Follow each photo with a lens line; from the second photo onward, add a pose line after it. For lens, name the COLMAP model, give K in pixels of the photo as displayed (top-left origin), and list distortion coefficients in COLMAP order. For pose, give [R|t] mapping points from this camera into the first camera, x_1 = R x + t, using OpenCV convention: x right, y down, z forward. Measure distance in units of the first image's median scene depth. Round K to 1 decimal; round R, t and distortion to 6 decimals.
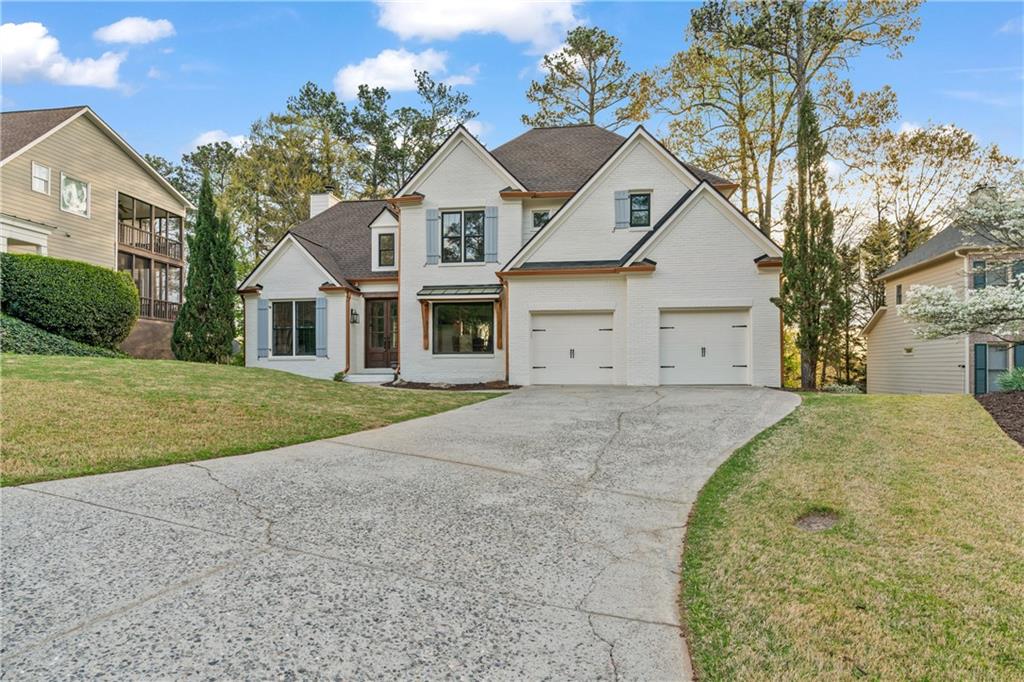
lens RADIAL K [[598.6, 0, 499.5], [0, 598.6, 374.7], [0, 0, 1]] dist [0.000148, 0.000975]
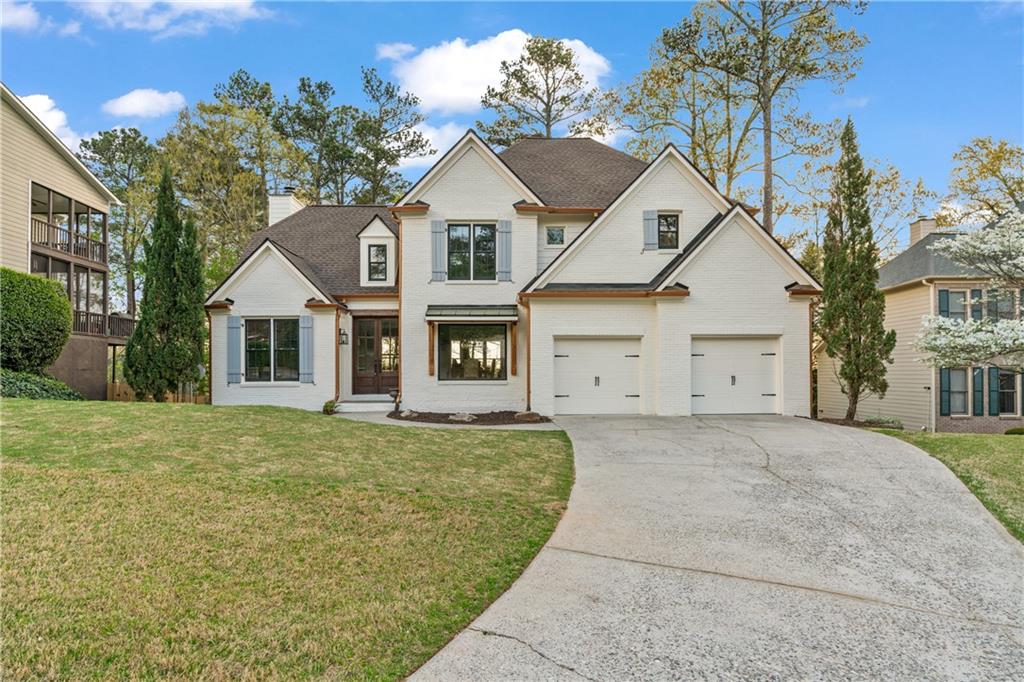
lens RADIAL K [[598.6, 0, 506.7], [0, 598.6, 378.8], [0, 0, 1]] dist [0.000148, 0.000975]
pose [[0.986310, -0.002110, 0.164891, -0.153846], [0.002870, 0.999986, -0.004375, -0.031417], [-0.164879, 0.004788, 0.986302, 0.087576]]
